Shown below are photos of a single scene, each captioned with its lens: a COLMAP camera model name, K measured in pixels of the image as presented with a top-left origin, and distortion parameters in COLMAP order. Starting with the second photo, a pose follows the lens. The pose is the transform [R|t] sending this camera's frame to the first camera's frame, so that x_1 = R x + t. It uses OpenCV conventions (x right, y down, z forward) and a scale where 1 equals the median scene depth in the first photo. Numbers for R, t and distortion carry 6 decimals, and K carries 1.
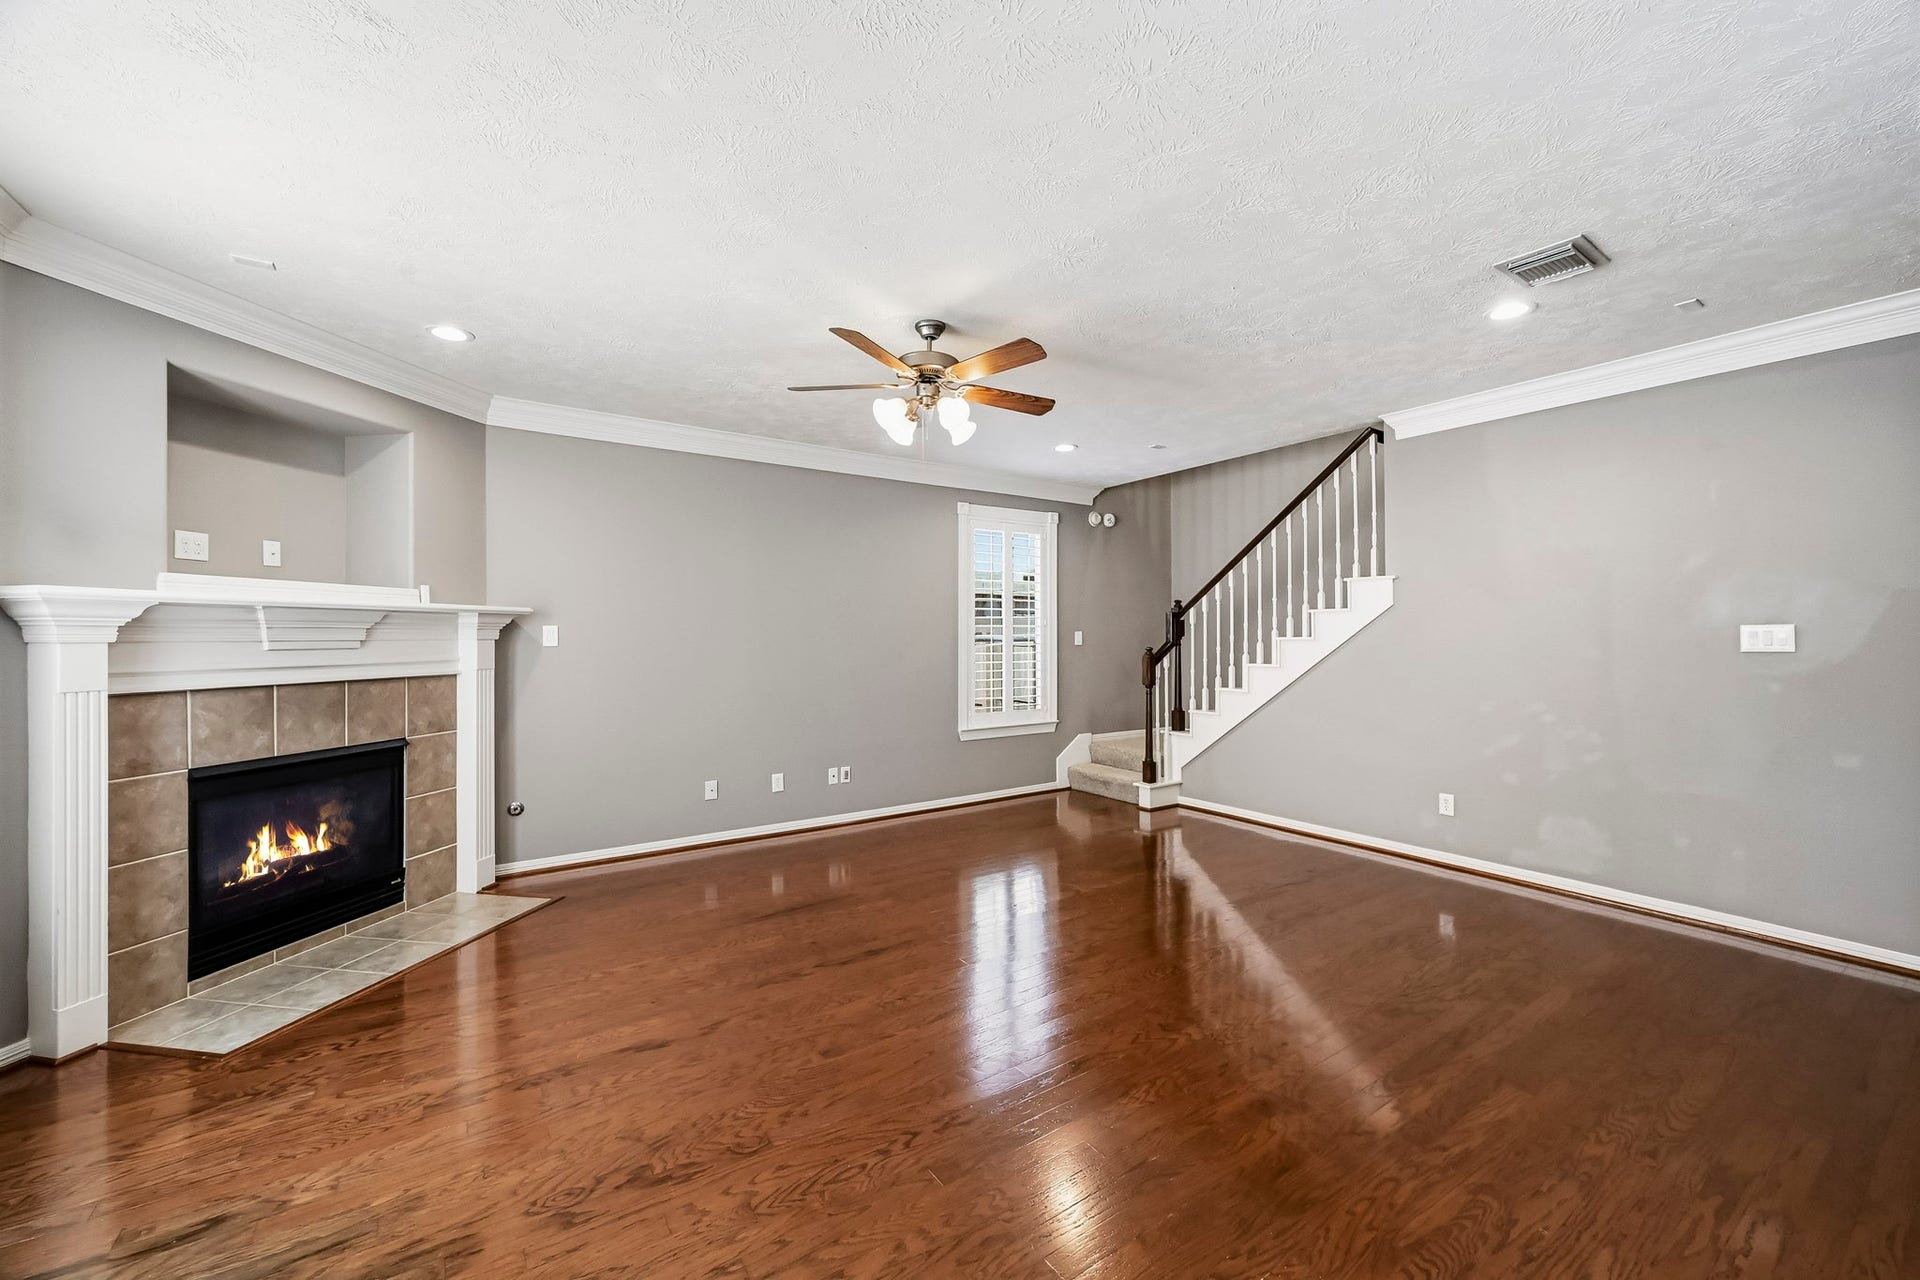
lens RADIAL K [[756.6, 0, 963.9], [0, 756.6, 638.9], [0, 0, 1]] dist [-0.003391, -0.000524]
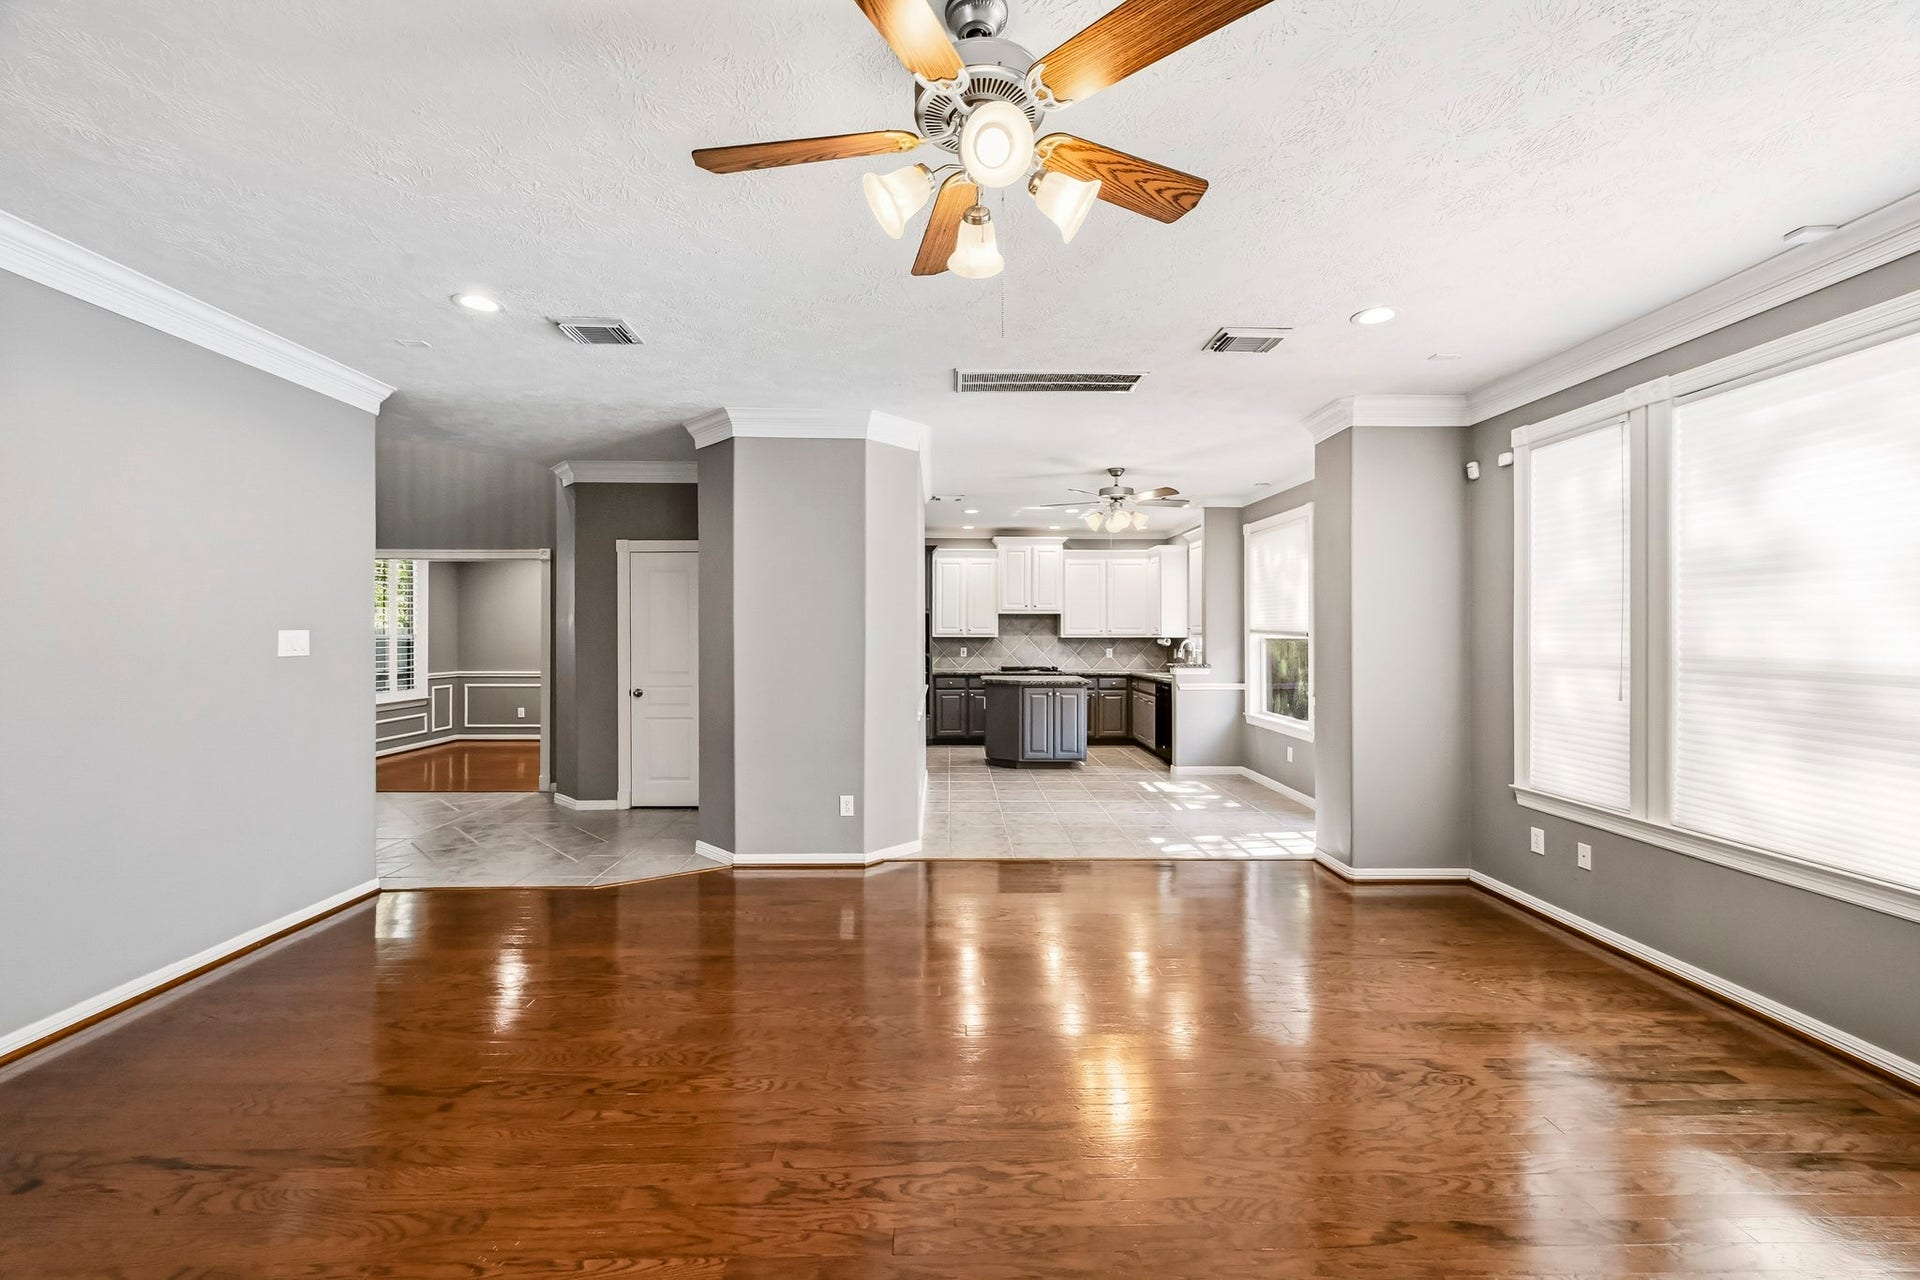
lens RADIAL K [[756.6, 0, 954.9], [0, 756.6, 626.0], [0, 0, 1]] dist [-0.003391, -0.000524]
pose [[-0.835705, 0.007705, 0.549125, -0.330897], [0.003022, 0.999951, -0.009432, -0.014025], [-0.549171, -0.006224, -0.835687, 1.552858]]
